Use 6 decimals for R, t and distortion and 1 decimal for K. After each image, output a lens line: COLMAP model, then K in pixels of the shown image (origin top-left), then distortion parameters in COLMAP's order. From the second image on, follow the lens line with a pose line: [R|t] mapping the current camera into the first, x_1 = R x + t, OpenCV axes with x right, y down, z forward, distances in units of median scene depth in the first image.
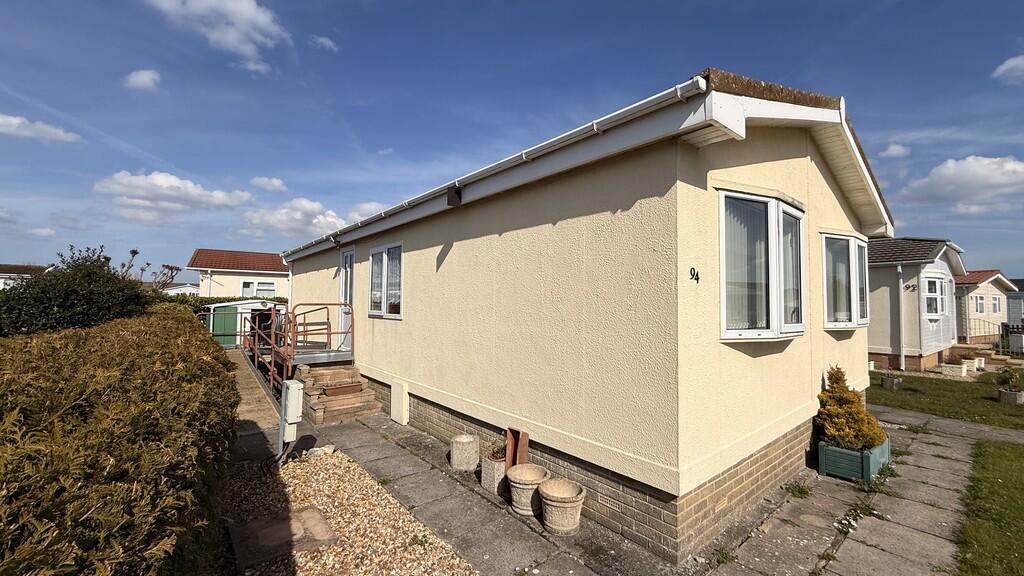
lens RADIAL K [[410.4, 0, 506.0], [0, 410.4, 283.8], [0, 0, 1]] dist [-0.010130, 0.000060]
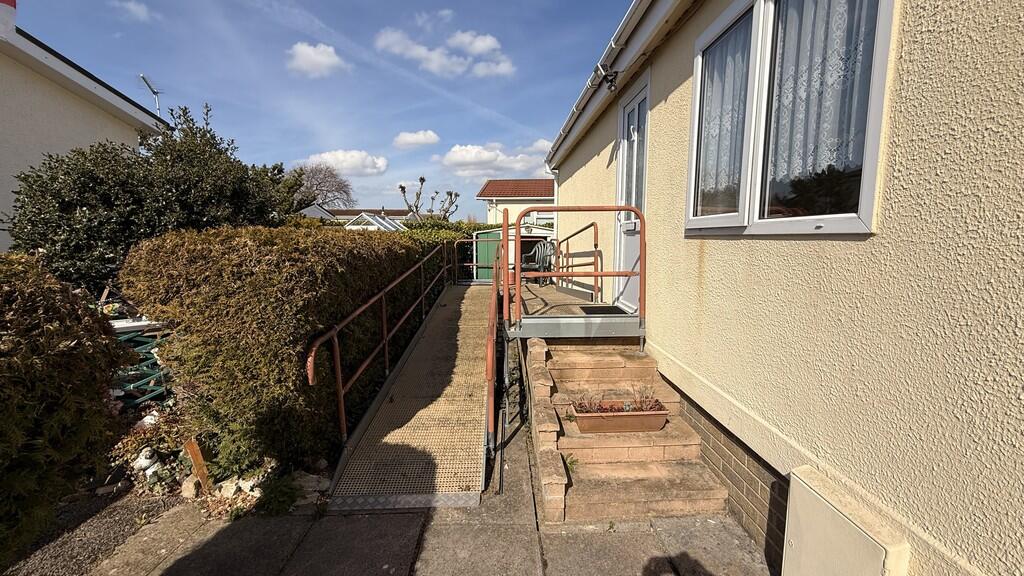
lens RADIAL K [[410.4, 0, 510.6], [0, 410.4, 285.6], [0, 0, 1]] dist [-0.010130, 0.000060]
pose [[0.791279, 0.064857, -0.608006, -0.201858], [0.034208, 0.988106, 0.149922, 0.055745], [0.610498, -0.139429, 0.779649, 0.525295]]
